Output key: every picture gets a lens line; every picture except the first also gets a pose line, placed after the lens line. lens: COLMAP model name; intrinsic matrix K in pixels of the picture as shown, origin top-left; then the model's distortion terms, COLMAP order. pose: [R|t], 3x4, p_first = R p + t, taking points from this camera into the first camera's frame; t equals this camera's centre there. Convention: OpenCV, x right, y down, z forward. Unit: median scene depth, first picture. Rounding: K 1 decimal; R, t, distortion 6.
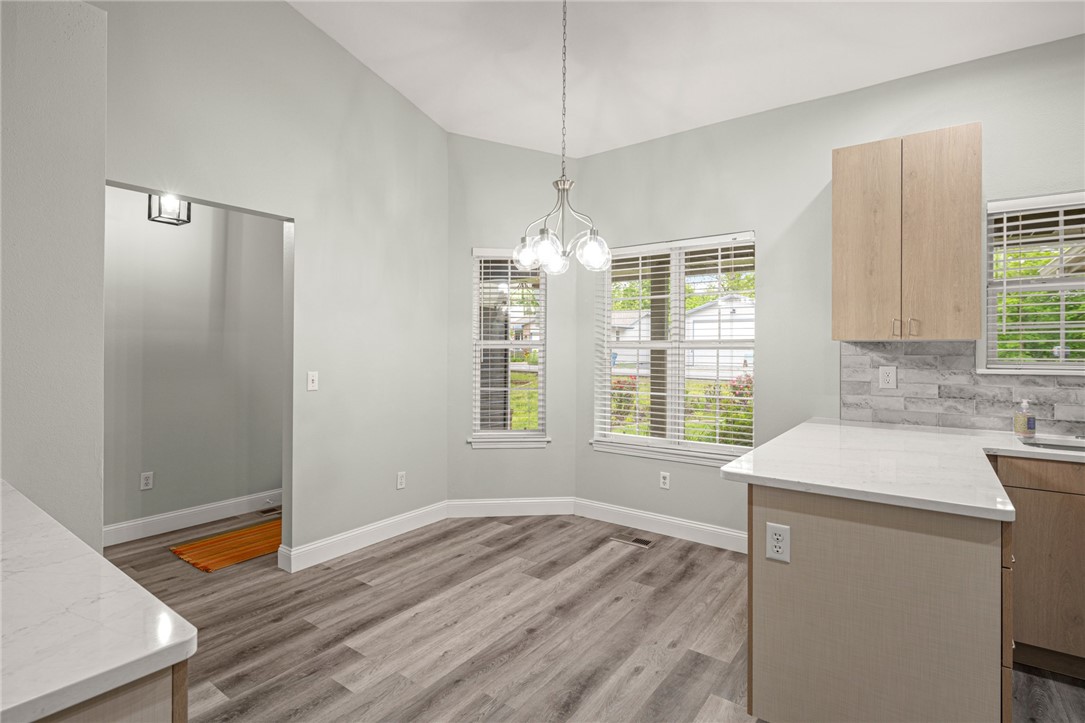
lens RADIAL K [[524.5, 0, 530.7], [0, 524.5, 343.8], [0, 0, 1]] dist [0.005913, -0.000970]
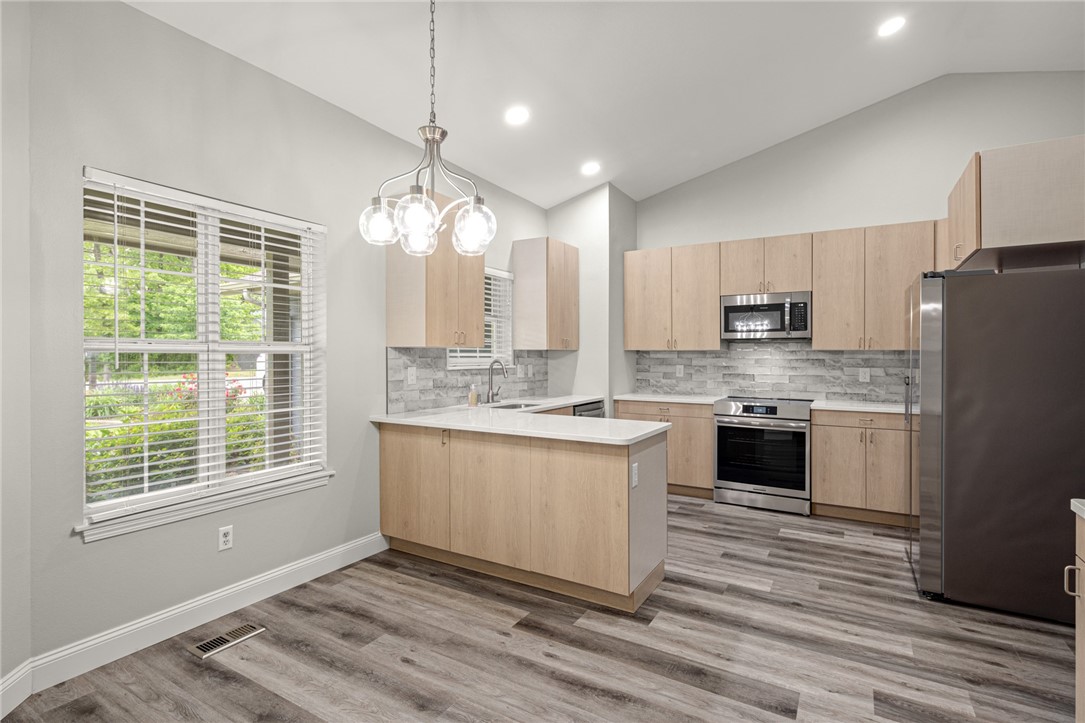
lens RADIAL K [[524.5, 0, 531.1], [0, 524.5, 350.5], [0, 0, 1]] dist [0.005913, -0.000970]
pose [[-0.089308, 0.008021, 0.995972, -0.635832], [-0.011388, 0.999894, -0.009074, 0.011090], [-0.995939, -0.012153, -0.089207, 0.847440]]
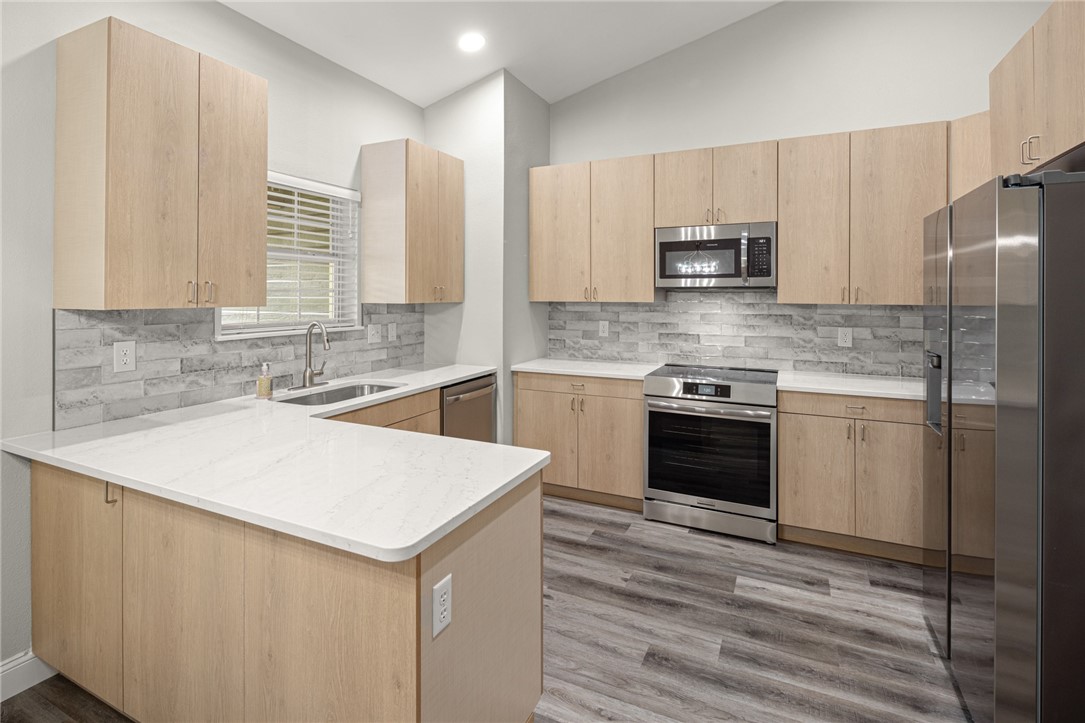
lens RADIAL K [[524.5, 0, 530.8], [0, 524.5, 293.0], [0, 0, 1]] dist [0.005913, -0.000970]
pose [[-0.175987, 0.001448, 0.984391, -0.152755], [-0.009750, 0.999947, -0.003214, -0.029432], [-0.984344, -0.010163, -0.175964, 0.584175]]
